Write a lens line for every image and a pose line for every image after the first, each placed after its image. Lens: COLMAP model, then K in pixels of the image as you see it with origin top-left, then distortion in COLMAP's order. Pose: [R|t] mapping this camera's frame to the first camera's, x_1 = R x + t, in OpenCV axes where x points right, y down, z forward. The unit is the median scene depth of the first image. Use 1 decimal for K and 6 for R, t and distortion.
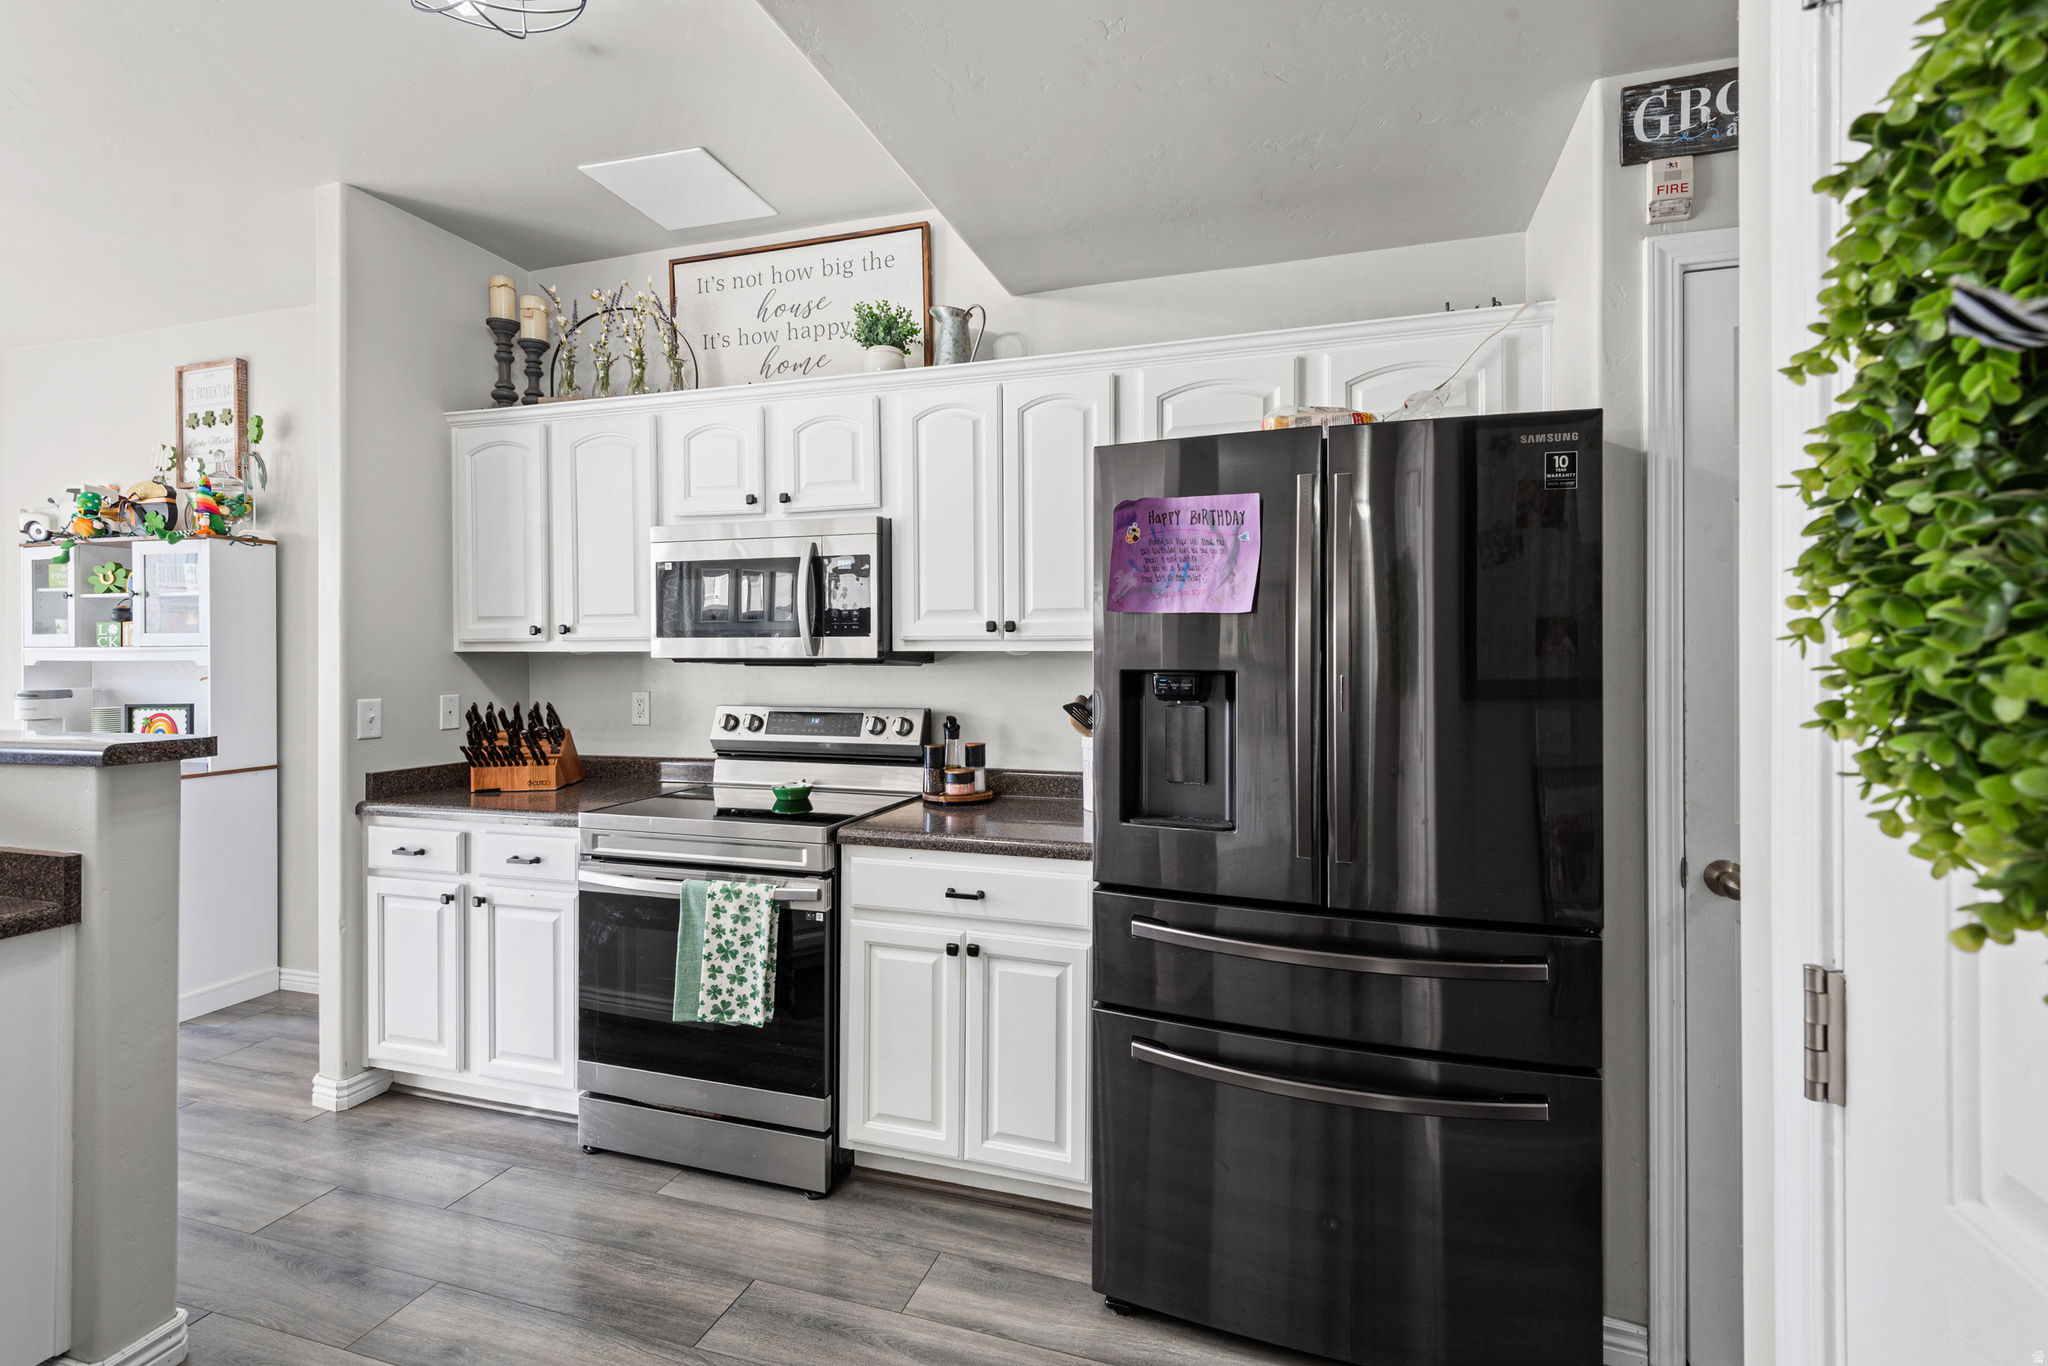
lens RADIAL K [[924.8, 0, 1048.6], [0, 924.8, 656.7], [0, 0, 1]] dist [0.016518, -0.000415]
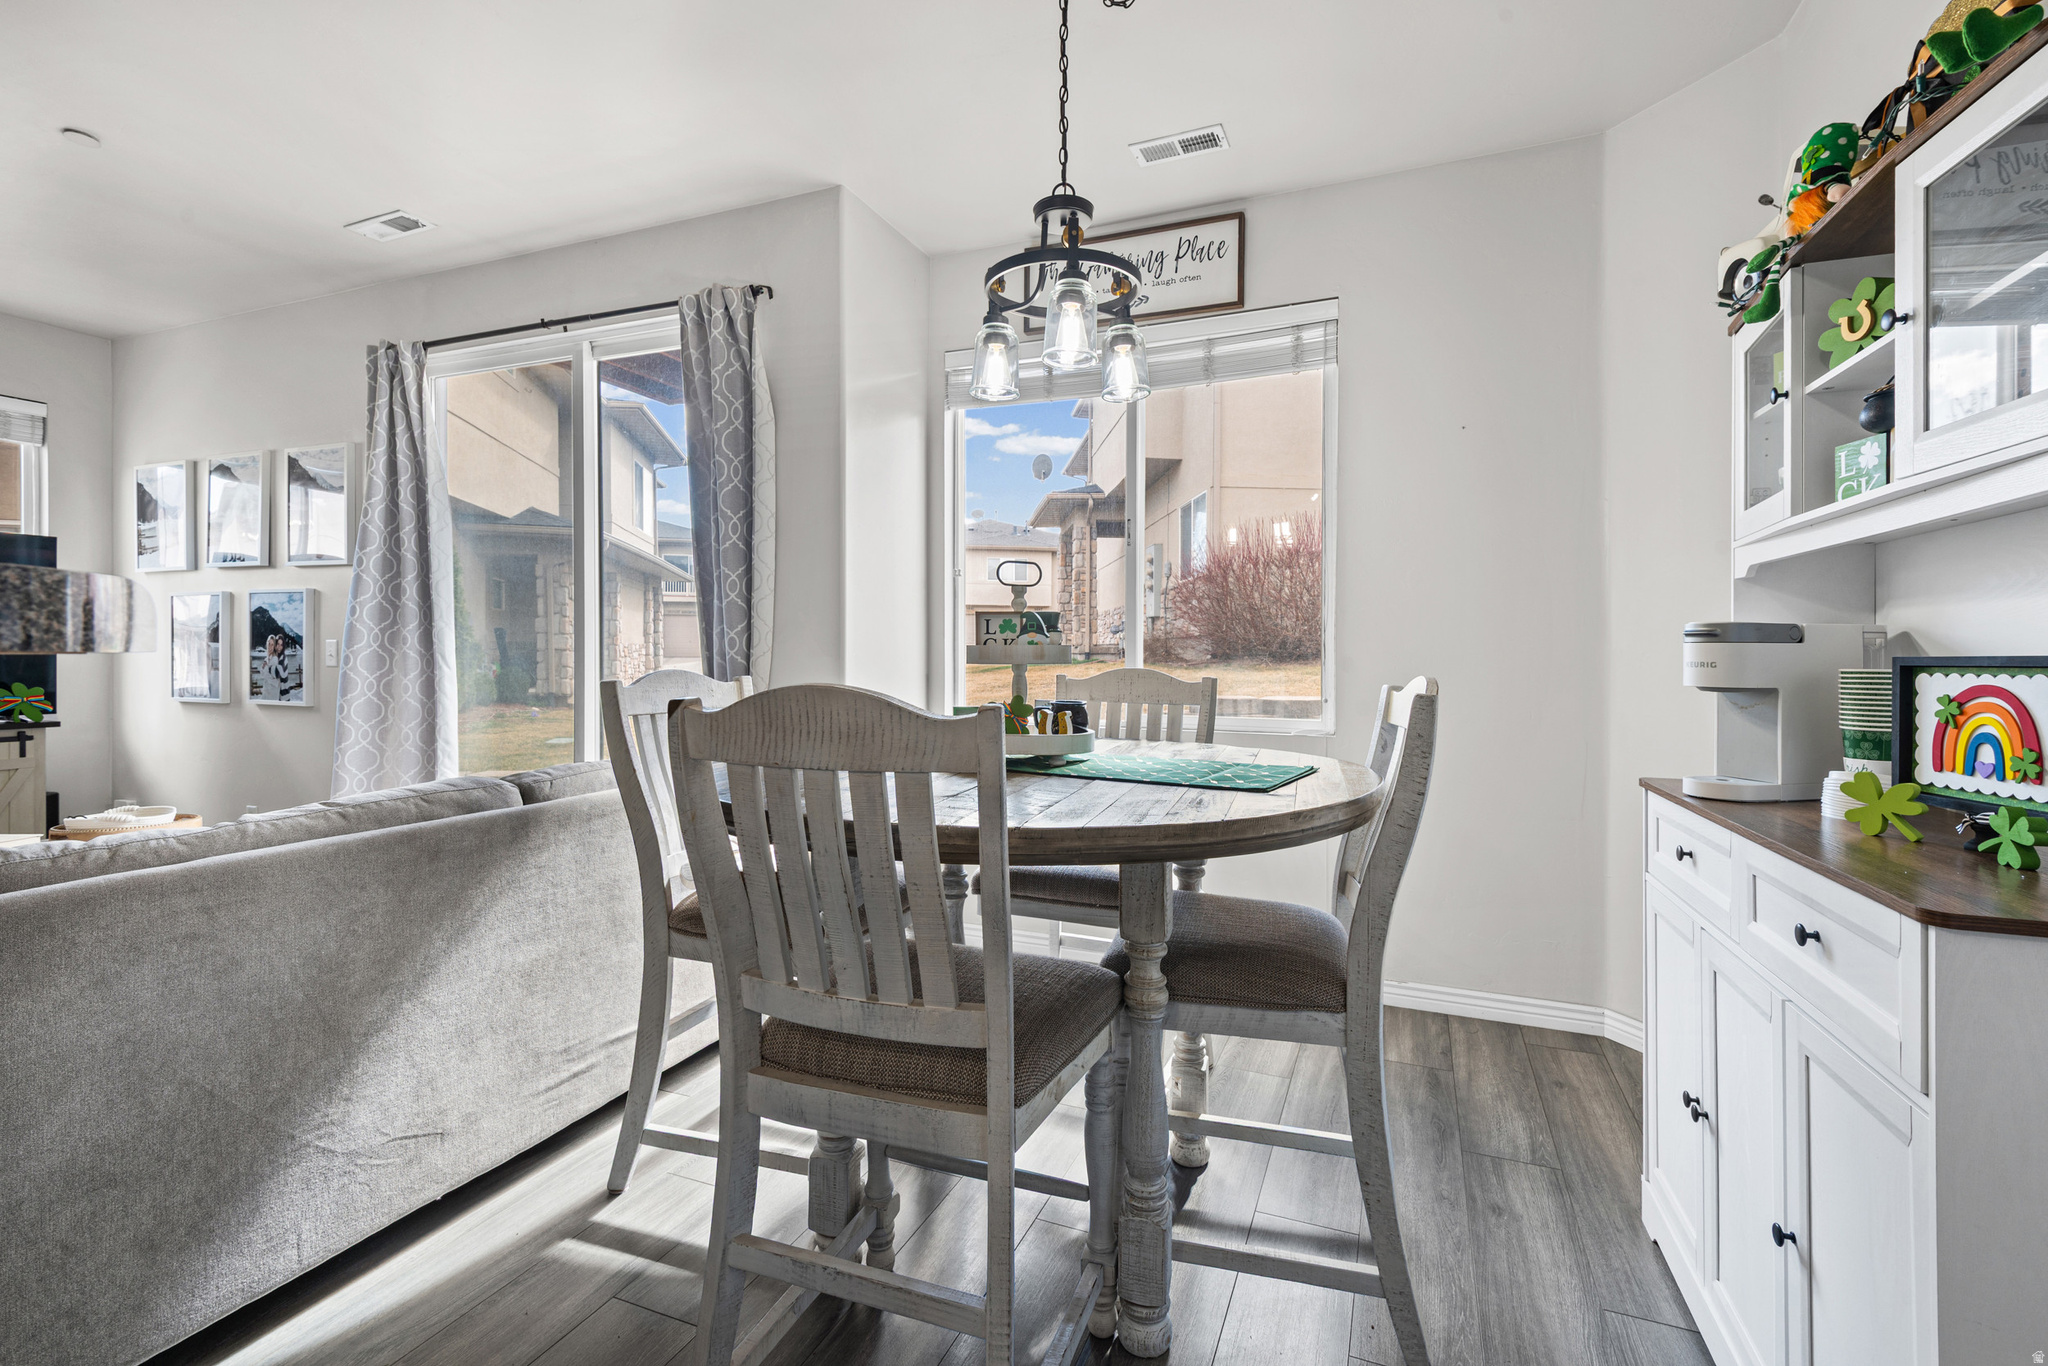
lens RADIAL K [[924.8, 0, 1048.6], [0, 924.8, 656.7], [0, 0, 1]] dist [0.016518, -0.000415]
pose [[-0.061460, 0.002627, -0.998106, -0.602868], [0.003155, 0.999992, 0.002438, 0.048490], [0.998105, -0.002999, -0.061467, 0.696422]]
